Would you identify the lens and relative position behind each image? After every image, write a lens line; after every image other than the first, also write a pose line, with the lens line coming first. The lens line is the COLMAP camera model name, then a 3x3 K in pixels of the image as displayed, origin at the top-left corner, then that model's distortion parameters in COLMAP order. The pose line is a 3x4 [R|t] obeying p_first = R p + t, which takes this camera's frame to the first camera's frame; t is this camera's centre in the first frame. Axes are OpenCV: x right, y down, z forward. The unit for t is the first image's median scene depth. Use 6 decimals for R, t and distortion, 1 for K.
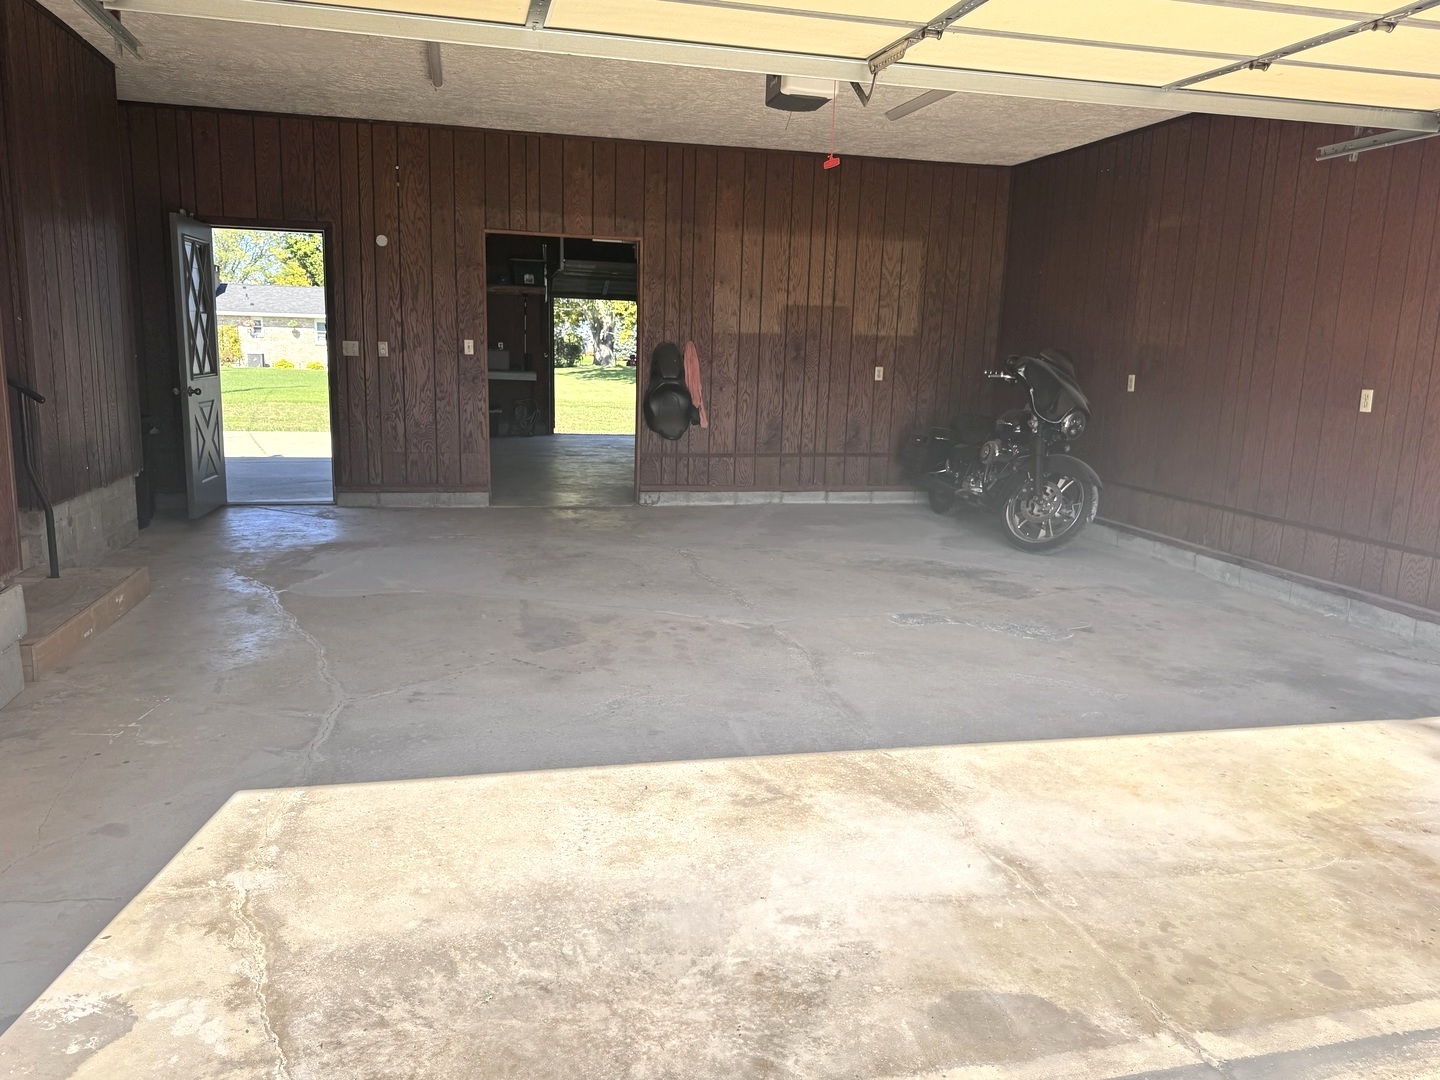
lens RADIAL K [[1059.2, 0, 720.0], [0, 1059.2, 540.0], [0, 0, 1]] dist [0.002897, 0.000593]
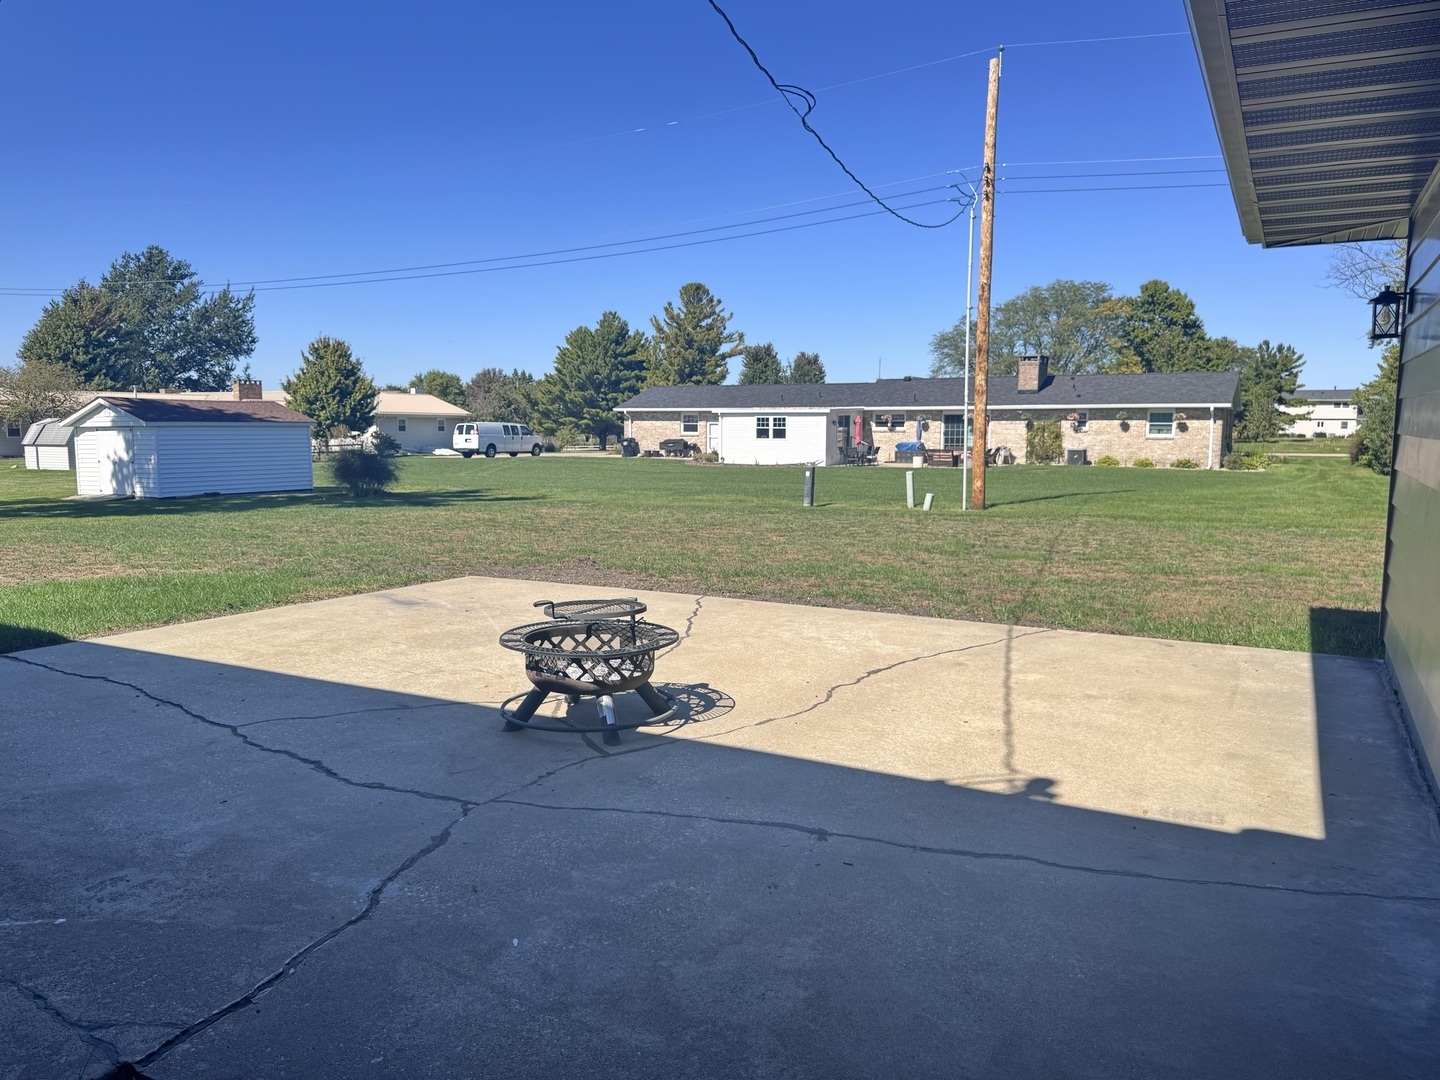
lens RADIAL K [[1059.2, 0, 720.0], [0, 1059.2, 540.0], [0, 0, 1]] dist [0.002897, 0.000593]
pose [[0.740332, 0.051853, -0.670238, -0.104800], [-0.109123, 0.993067, -0.043706, -0.050605], [0.663325, 0.105496, 0.740858, 0.261272]]
